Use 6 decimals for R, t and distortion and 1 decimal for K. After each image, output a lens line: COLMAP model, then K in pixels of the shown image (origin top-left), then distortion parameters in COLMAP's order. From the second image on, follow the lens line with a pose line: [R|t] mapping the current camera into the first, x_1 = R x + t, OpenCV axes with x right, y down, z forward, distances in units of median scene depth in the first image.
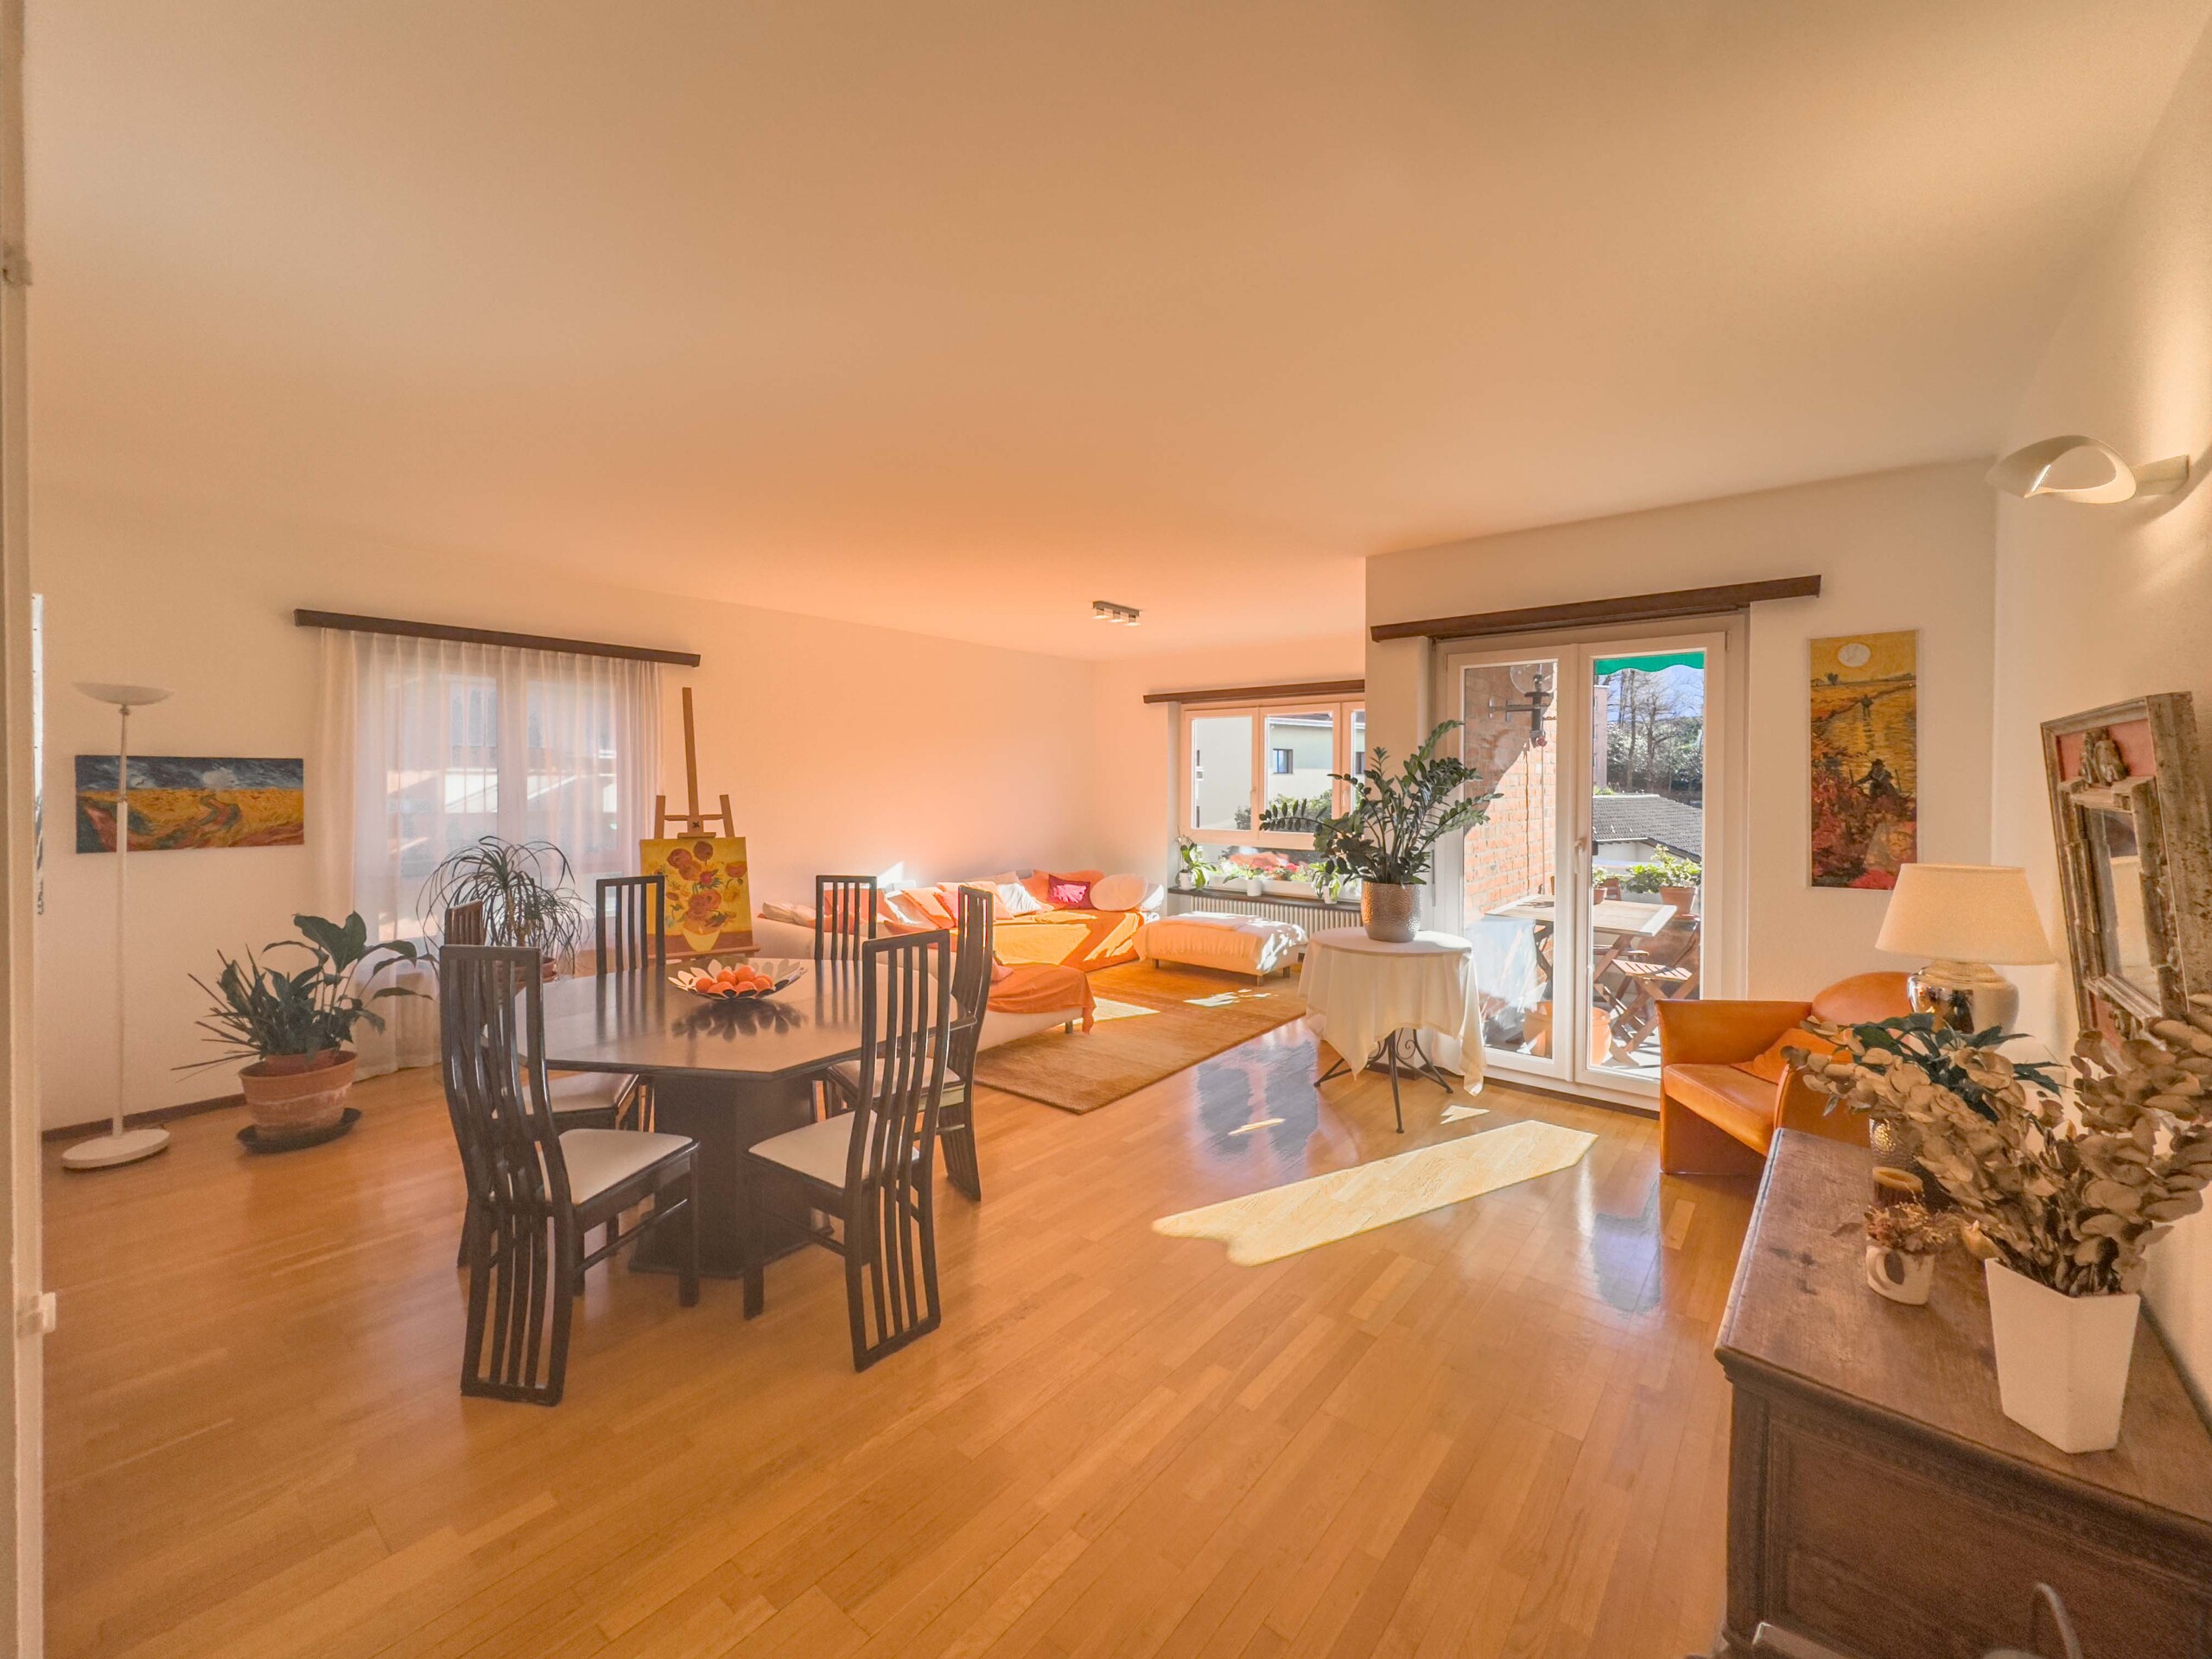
lens RADIAL K [[893.3, 0, 1104.0], [0, 893.3, 792.0], [0, 0, 1]] dist [0.000091, -0.000007]
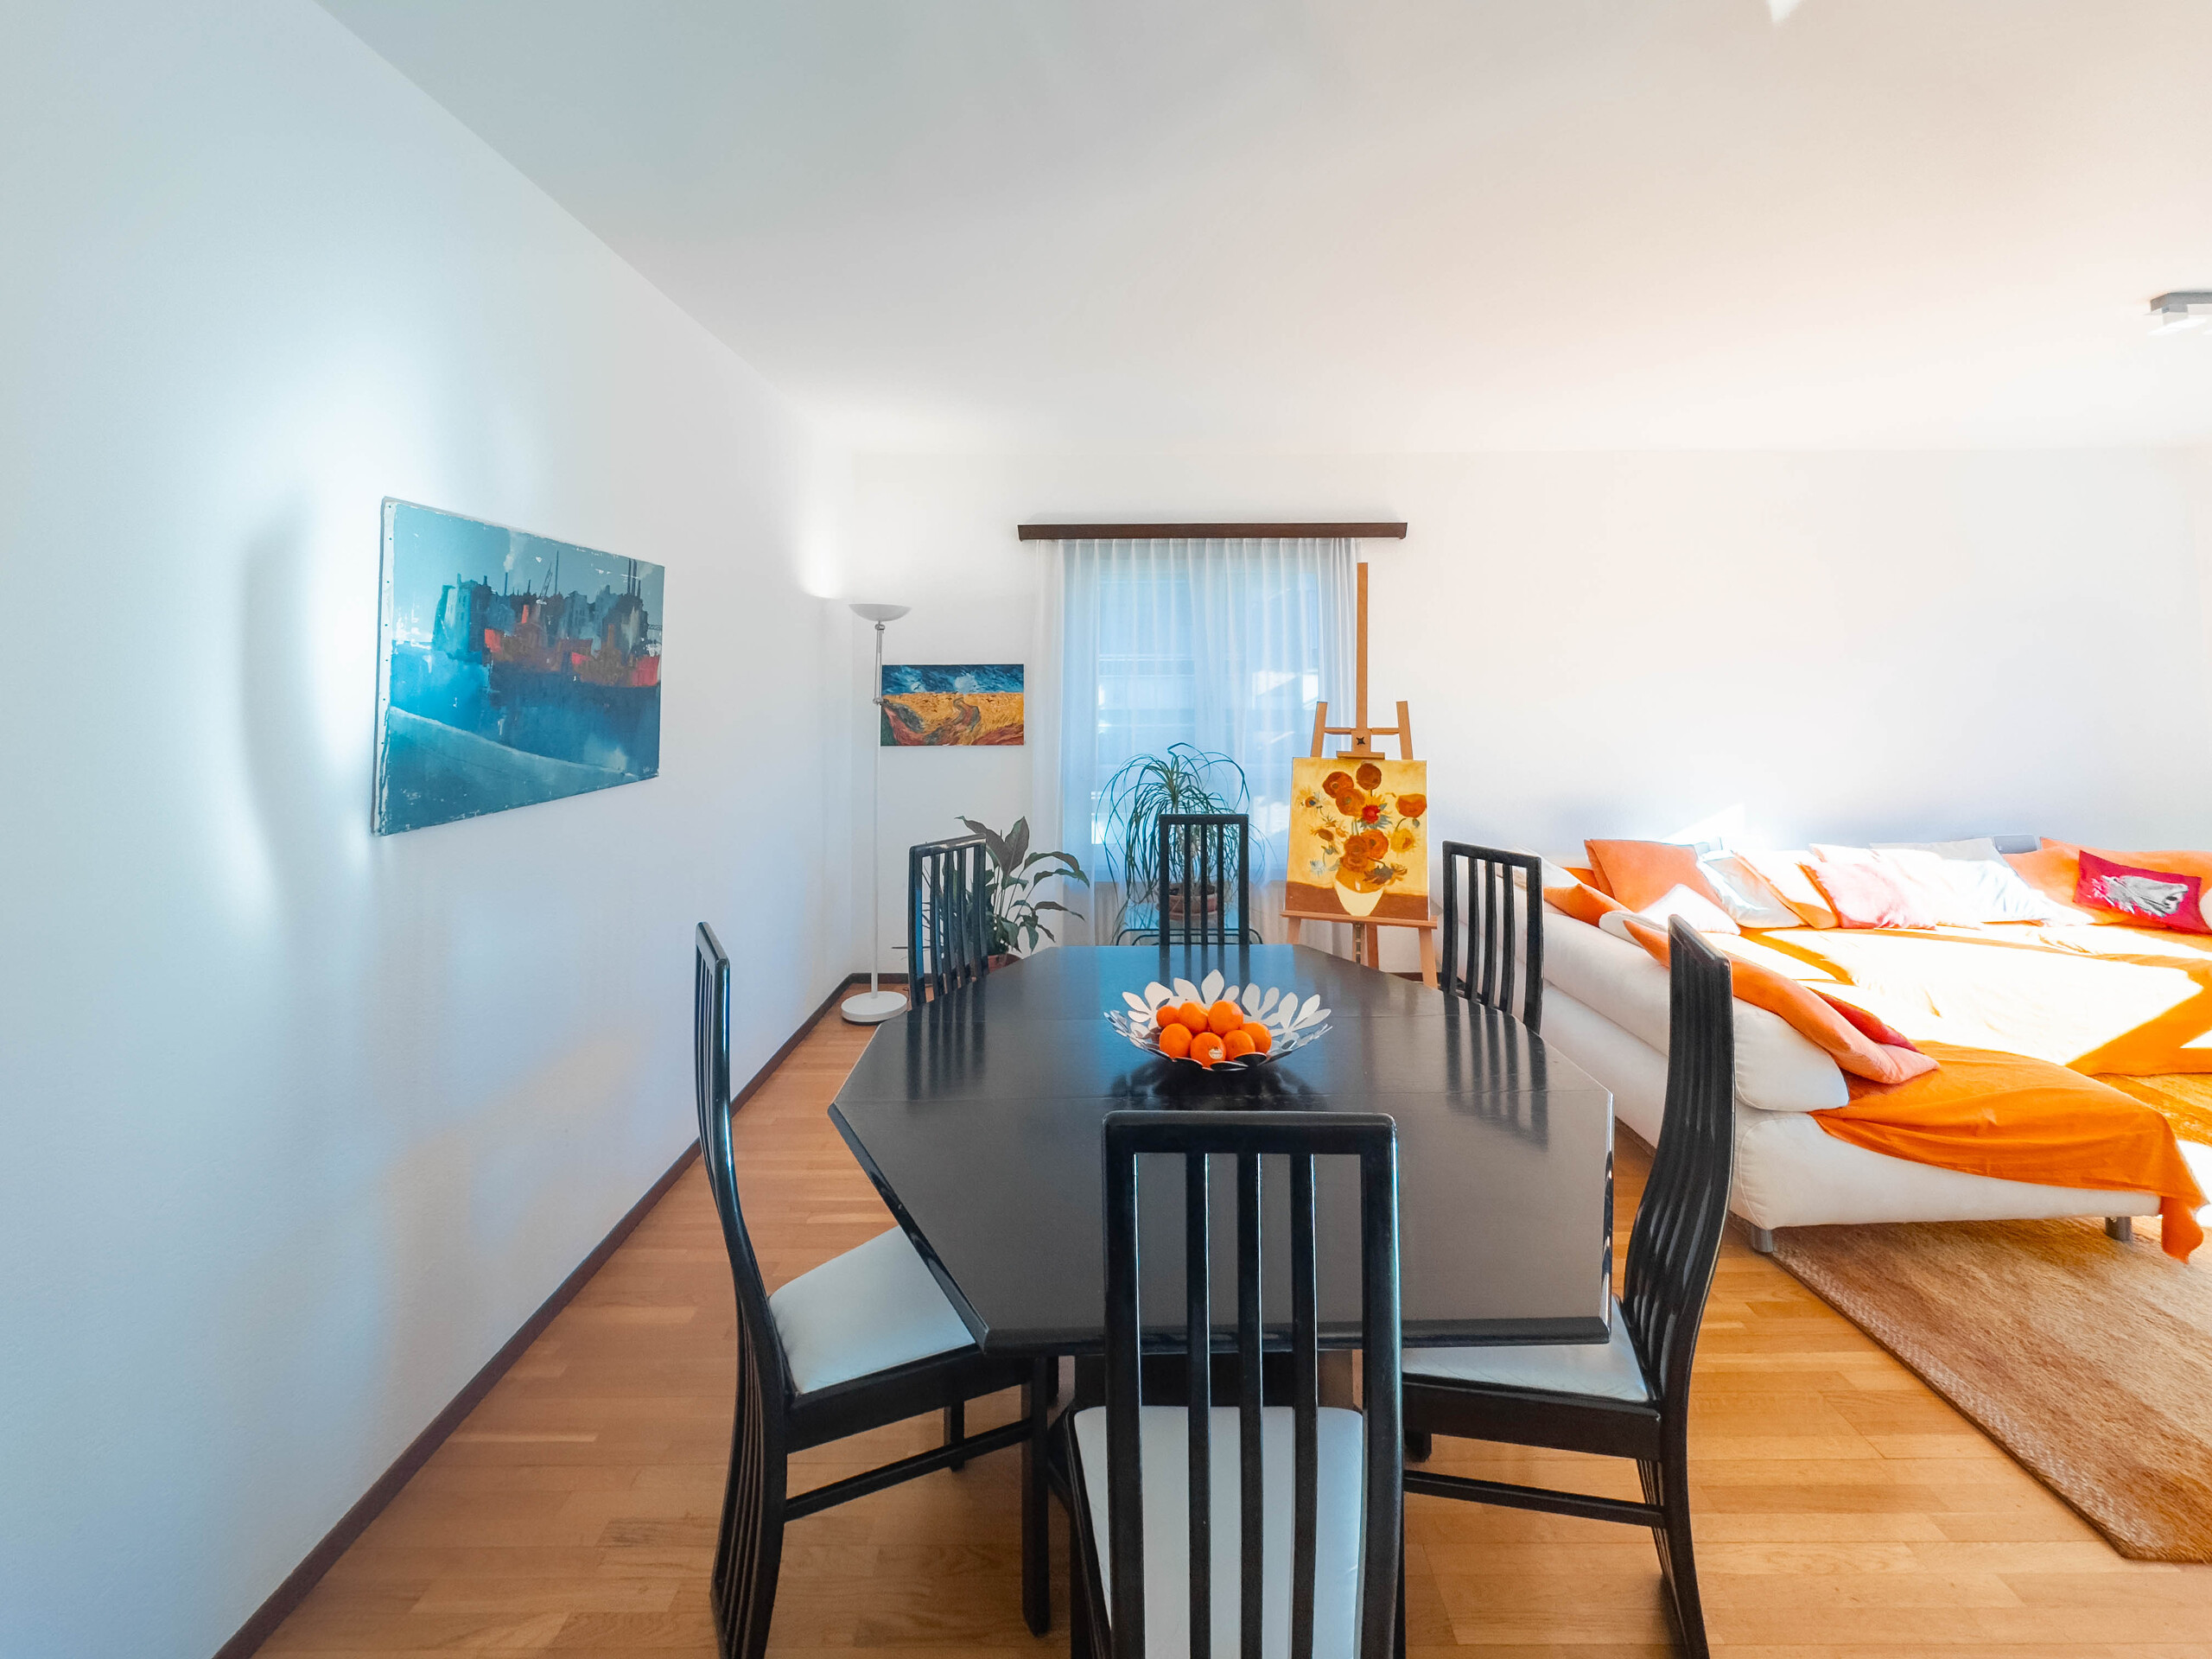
lens RADIAL K [[924.1, 0, 1107.9], [0, 924.1, 638.0], [0, 0, 1]] dist [-0.000126, 0.000014]
pose [[0.621910, -0.041448, -0.781991, 0.024514], [-0.001054, 0.998553, -0.053765, -0.008344], [0.783088, 0.034261, 0.620967, 0.354297]]
